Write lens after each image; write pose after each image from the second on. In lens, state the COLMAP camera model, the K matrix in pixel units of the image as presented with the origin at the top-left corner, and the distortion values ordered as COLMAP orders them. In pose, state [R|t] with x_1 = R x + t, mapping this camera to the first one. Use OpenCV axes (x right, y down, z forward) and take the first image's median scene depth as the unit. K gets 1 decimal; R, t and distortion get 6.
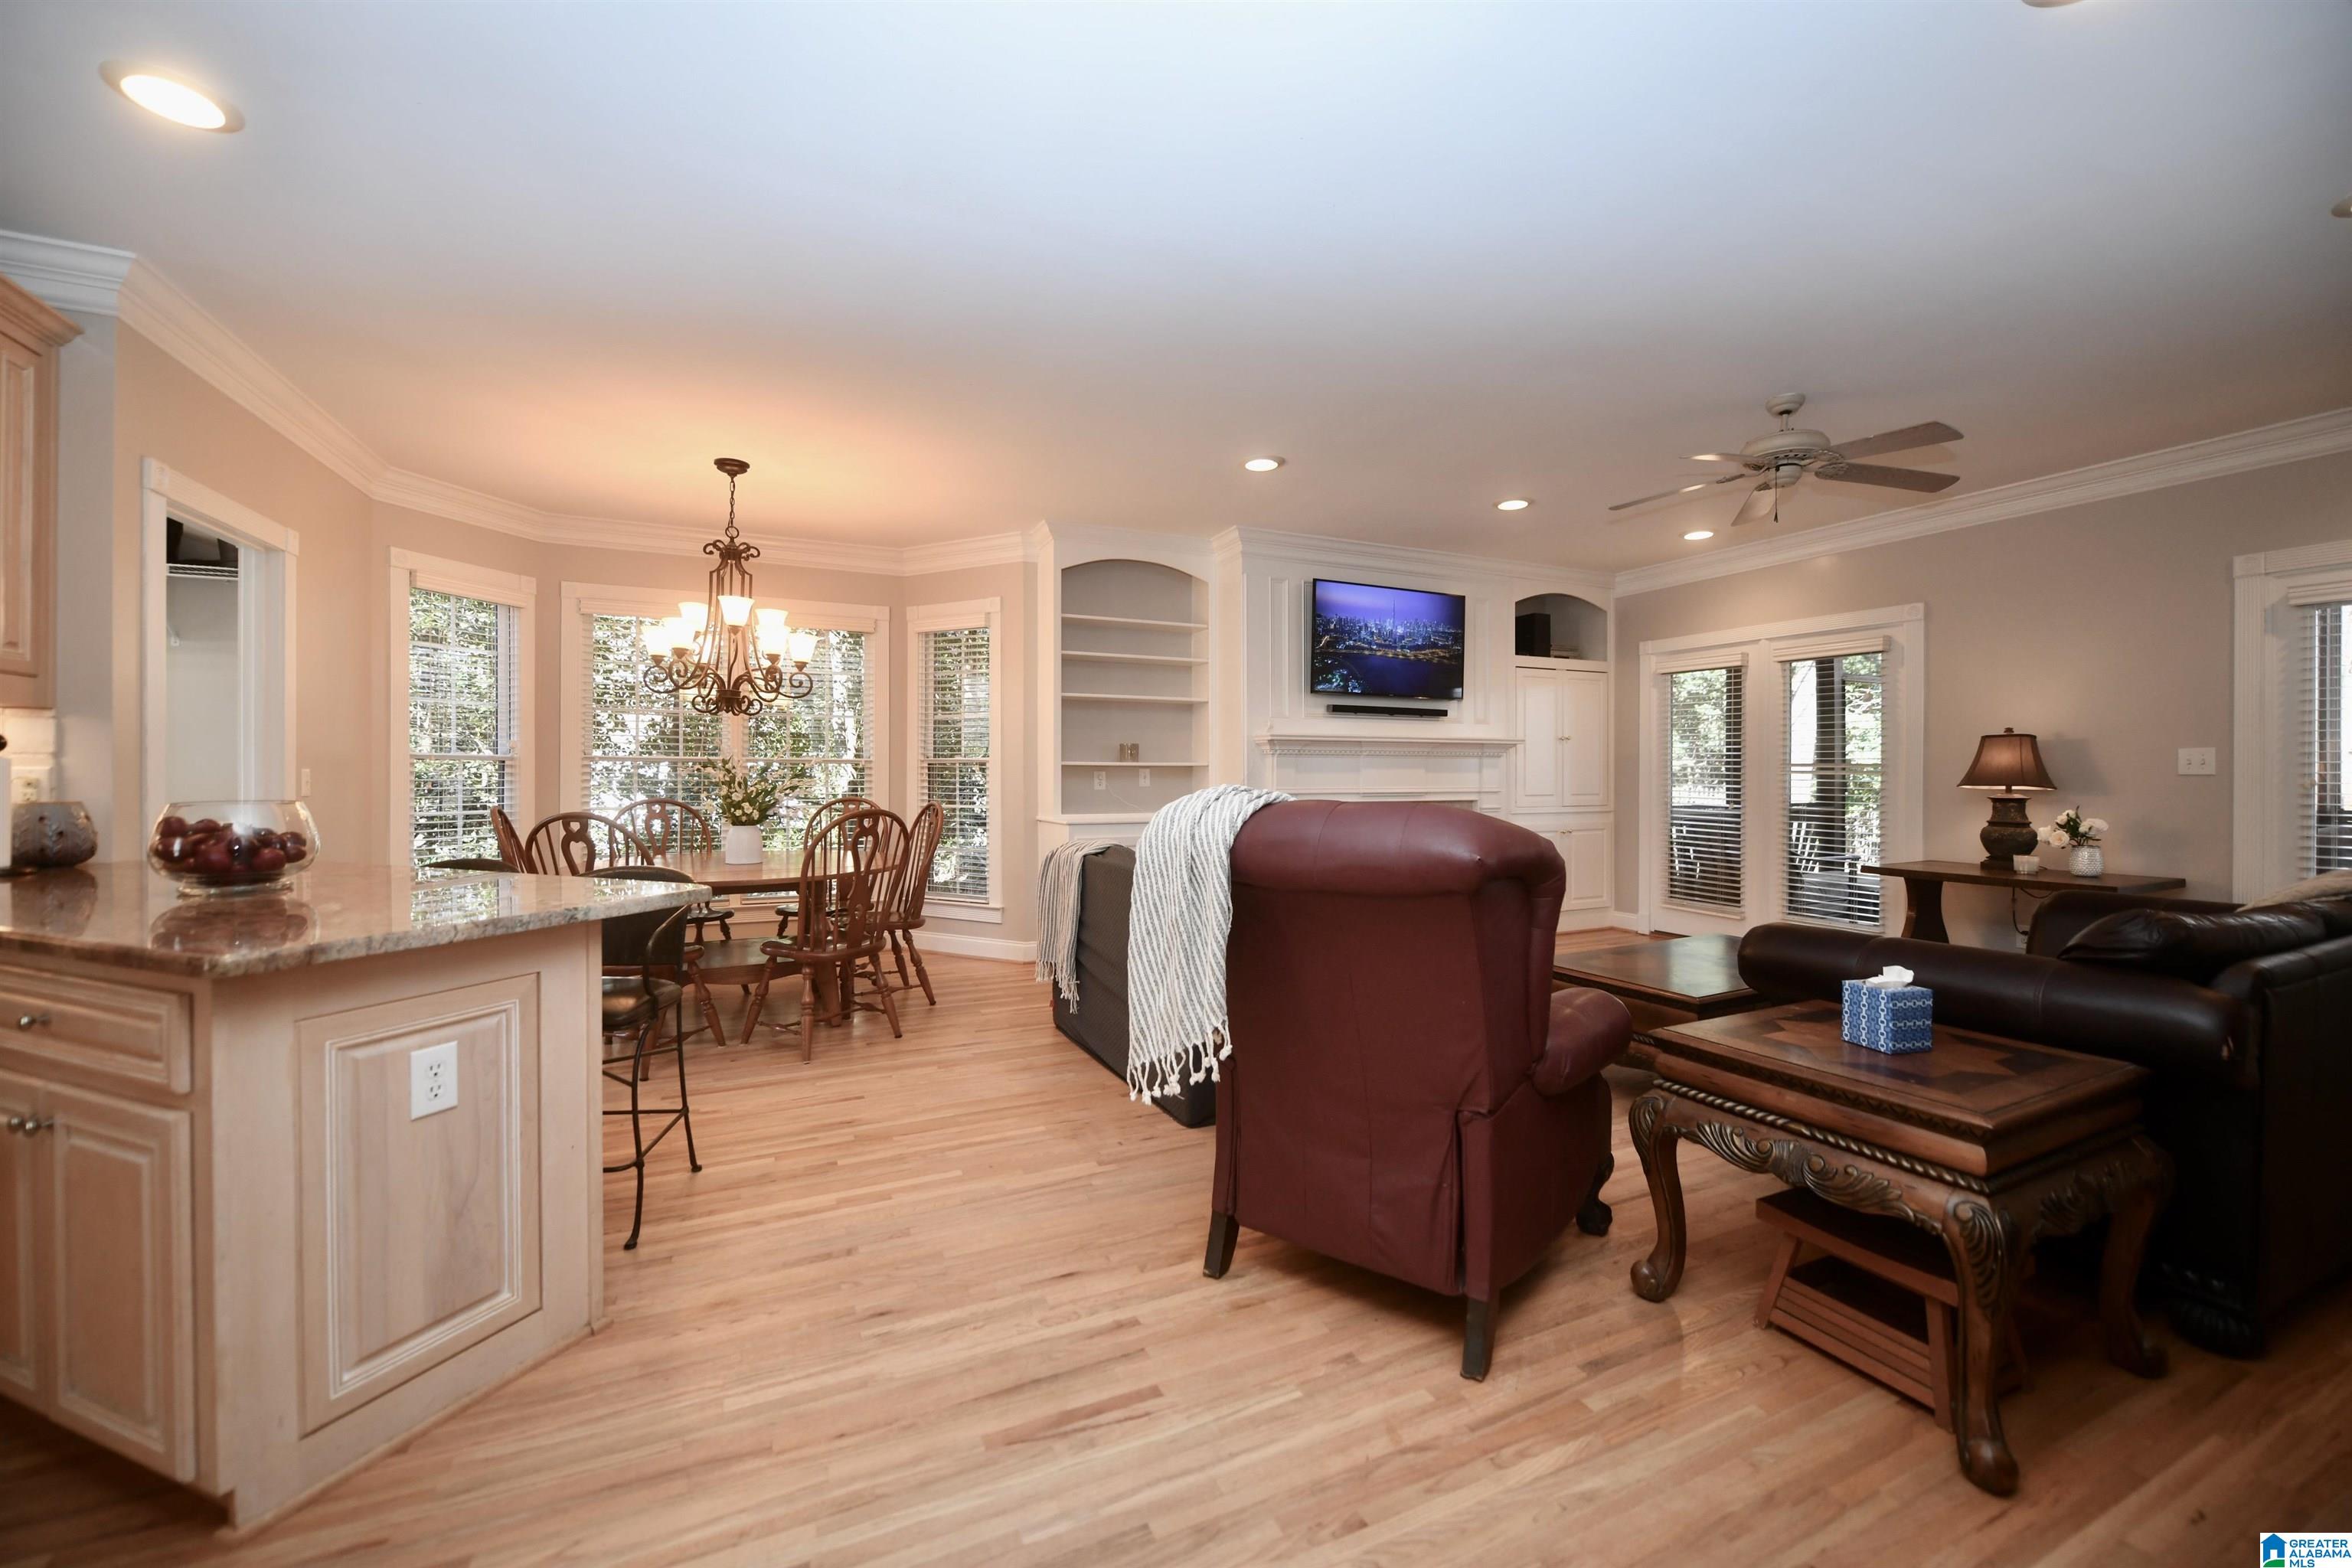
lens RADIAL K [[922.8, 0, 1182.8], [0, 922.8, 770.5], [0, 0, 1]] dist [-0.005560, -0.000796]
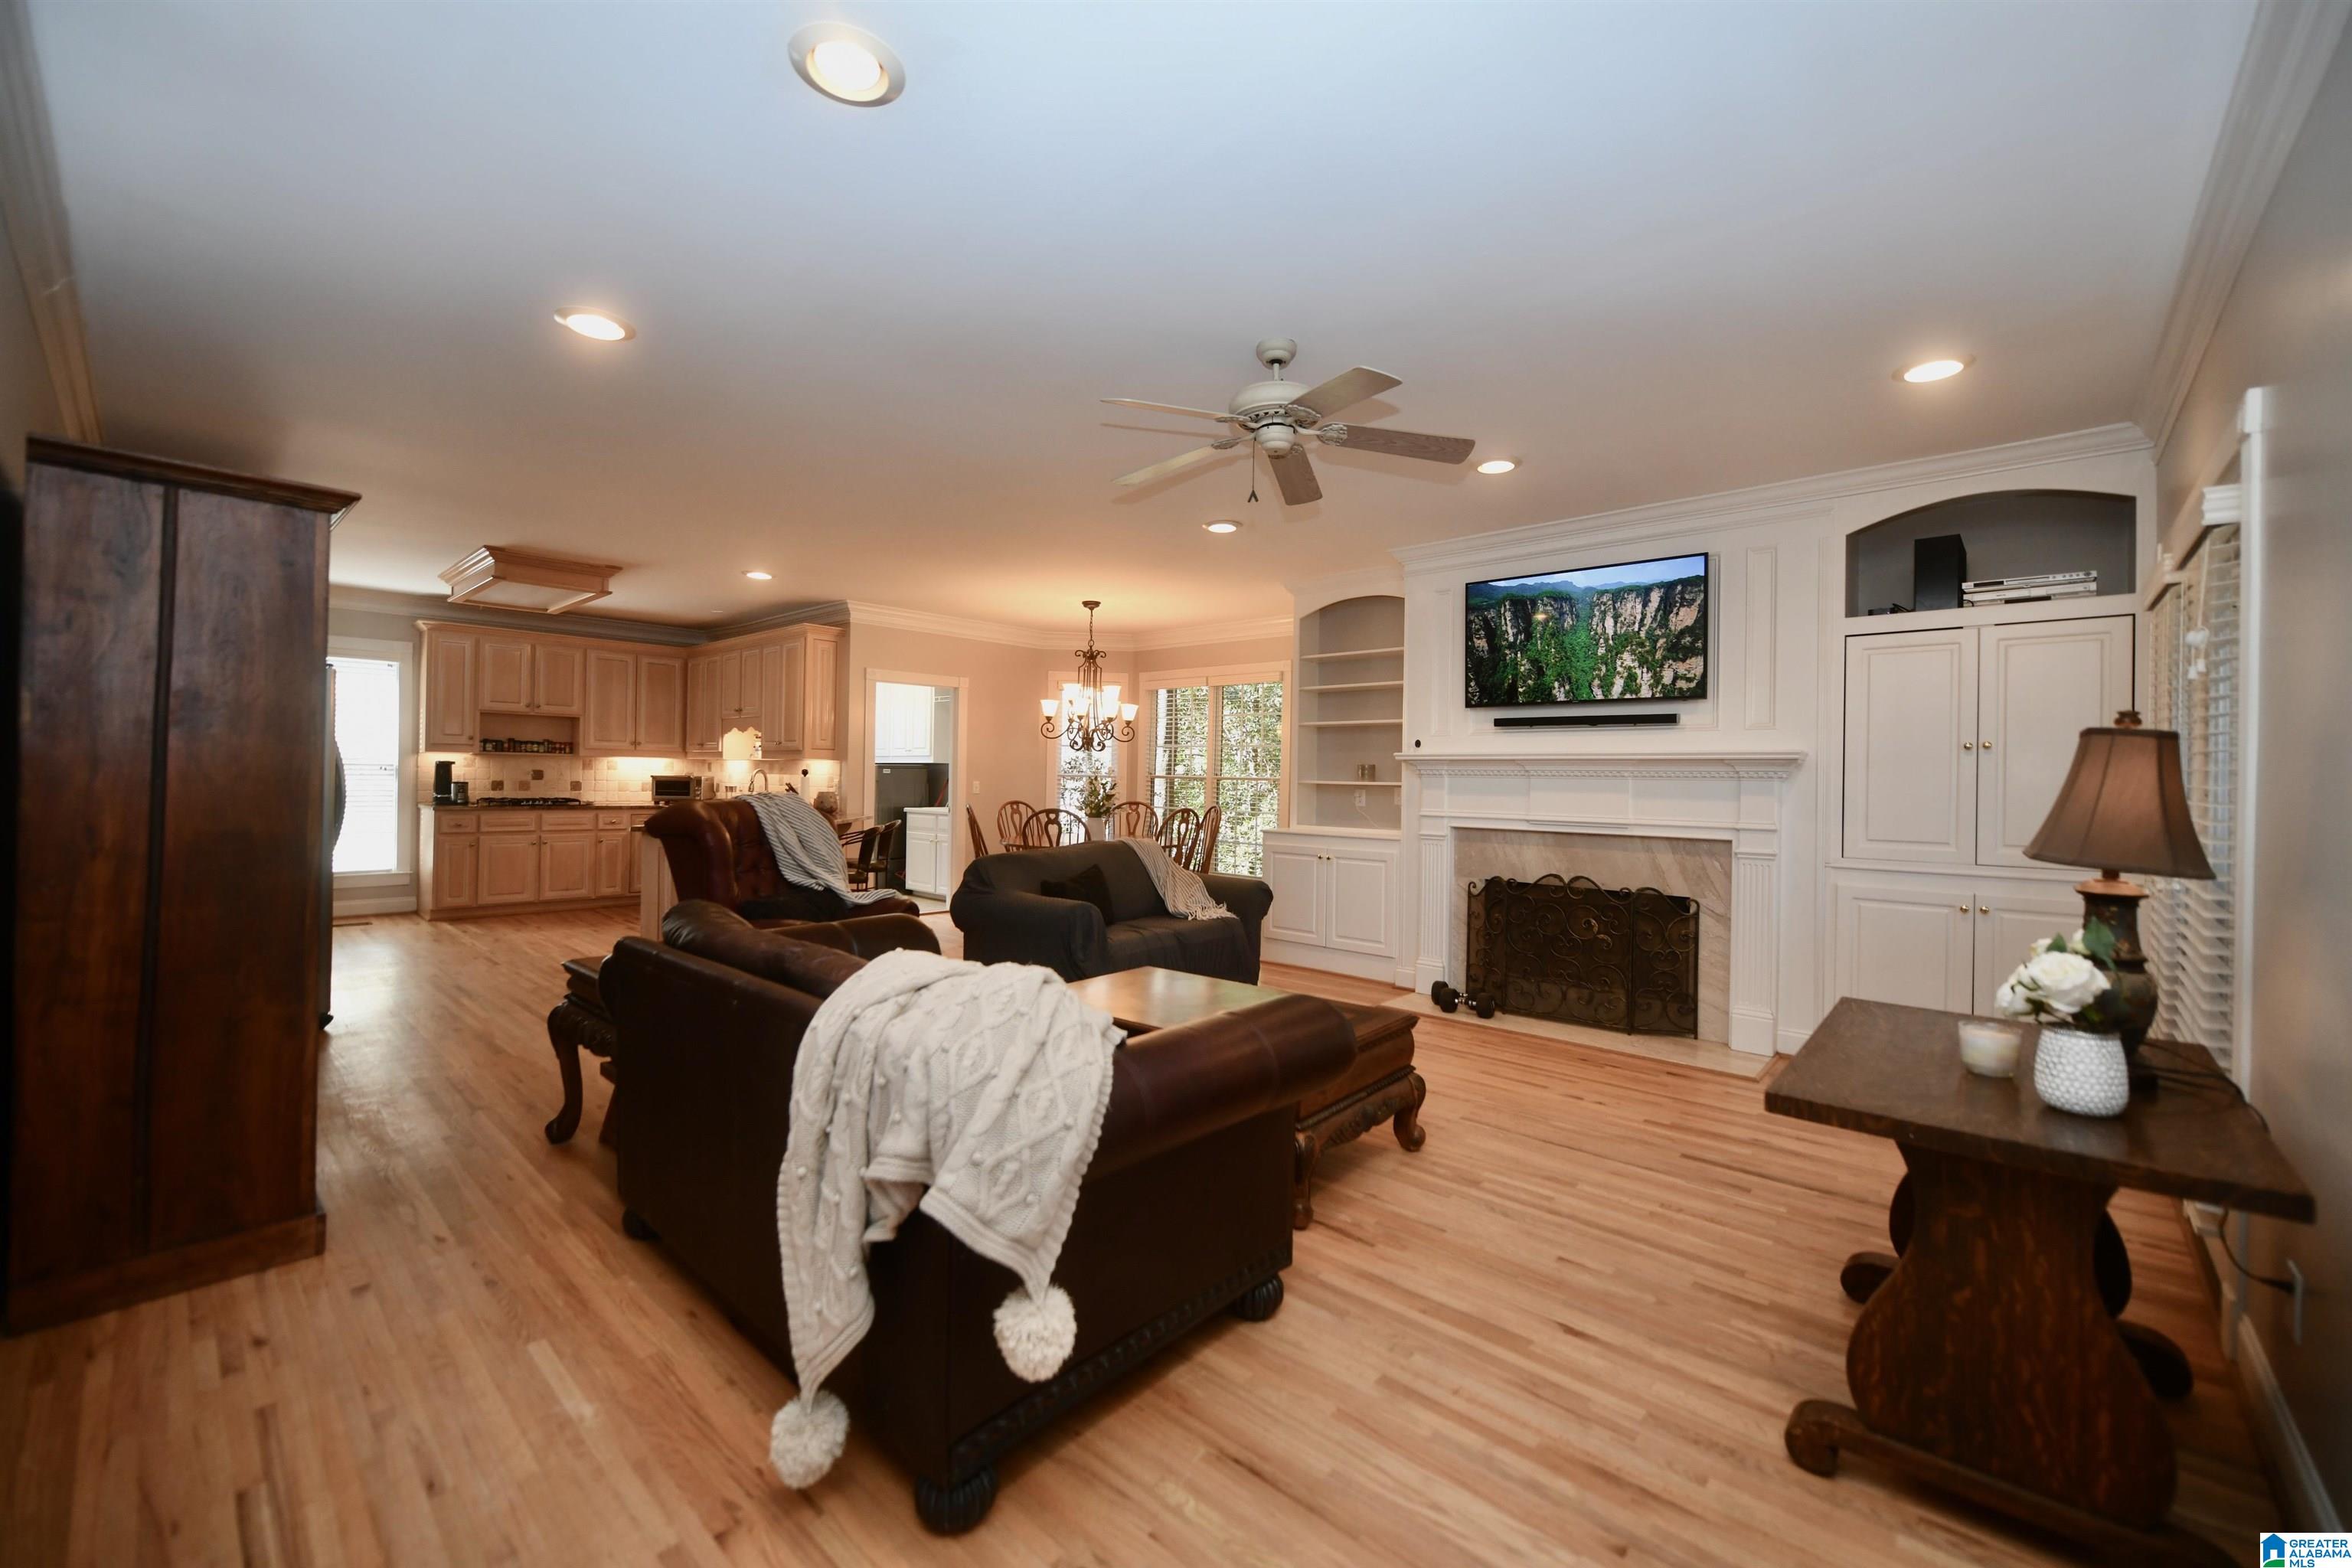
lens RADIAL K [[922.8, 0, 1174.7], [0, 922.8, 777.9], [0, 0, 1]] dist [-0.005560, -0.000796]
pose [[0.404326, 0.001810, -0.914613, 1.125217], [-0.011695, 0.999927, -0.003191, -0.011379], [0.914540, 0.011986, 0.404318, 0.482771]]
